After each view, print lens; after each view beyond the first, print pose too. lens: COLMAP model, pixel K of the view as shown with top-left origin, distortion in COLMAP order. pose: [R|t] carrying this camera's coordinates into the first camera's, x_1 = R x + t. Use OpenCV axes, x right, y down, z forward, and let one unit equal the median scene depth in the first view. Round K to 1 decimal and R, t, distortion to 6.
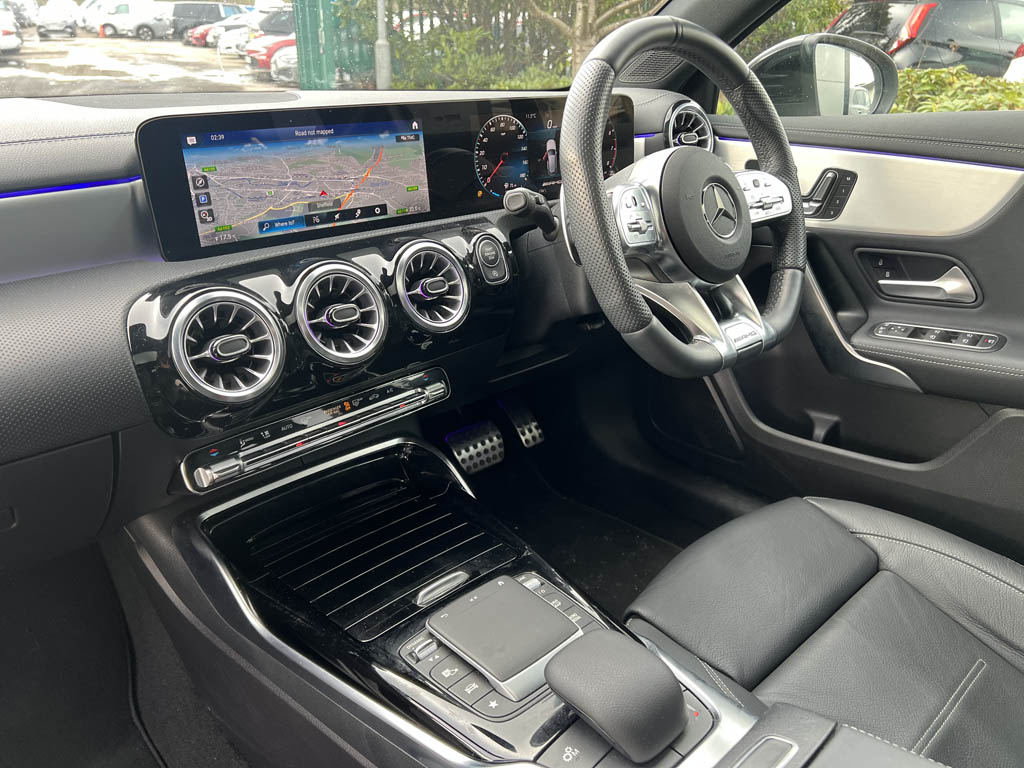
lens RADIAL K [[788.3, 0, 514.4], [0, 788.3, 379.3], [0, 0, 1]] dist [0.035513, -0.035803]
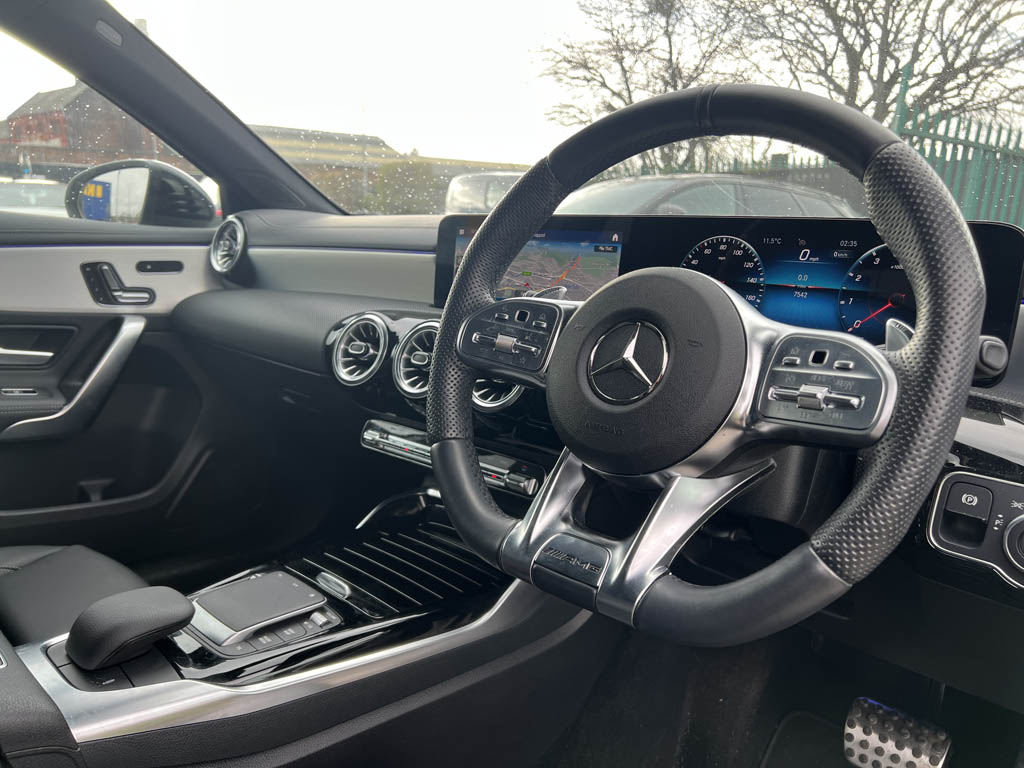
lens RADIAL K [[788.3, 0, 508.1], [0, 788.3, 389.9], [0, 0, 1]] dist [0.035513, -0.035803]
pose [[0.044517, 0.188894, -0.980988, 0.936834], [-0.414871, 0.896778, 0.153852, -0.261816], [0.908790, 0.400135, 0.118288, 0.890894]]
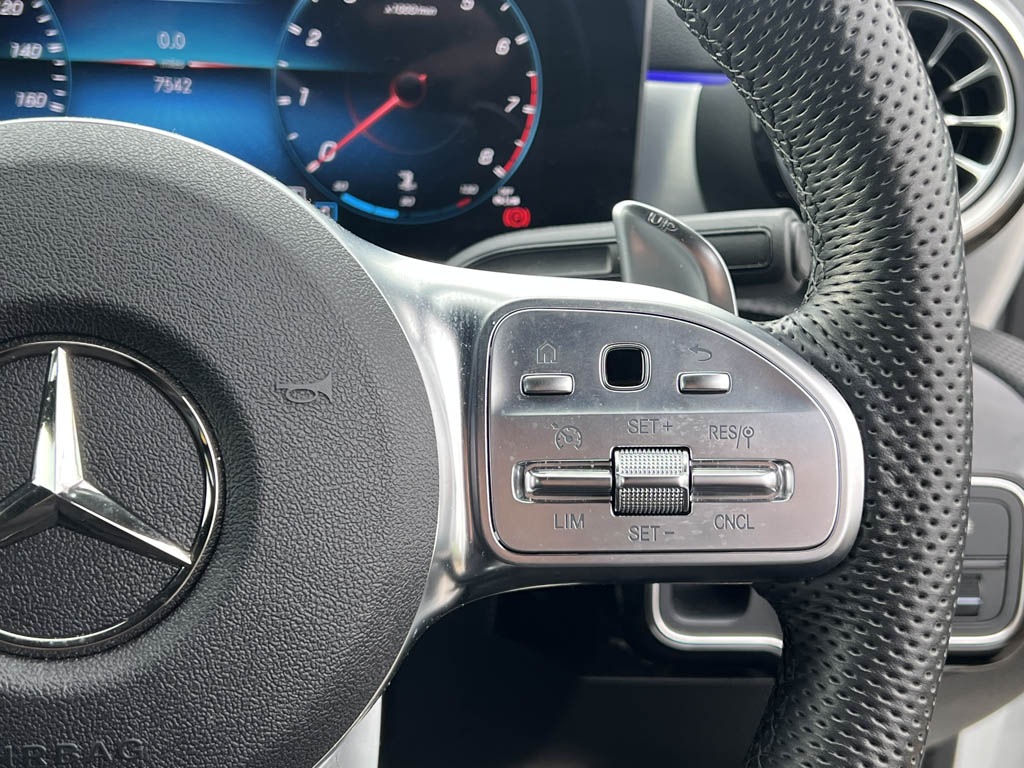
lens RADIAL K [[1425.2, 0, 529.4], [0, 1425.2, 416.2], [0, 0, 1]] dist [0.105079, 0.000000]
pose [[0.823712, 0.248305, -0.509748, 0.541277], [-0.266508, 0.963065, 0.038467, -0.284147], [0.500472, 0.104166, 0.859463, 0.805604]]
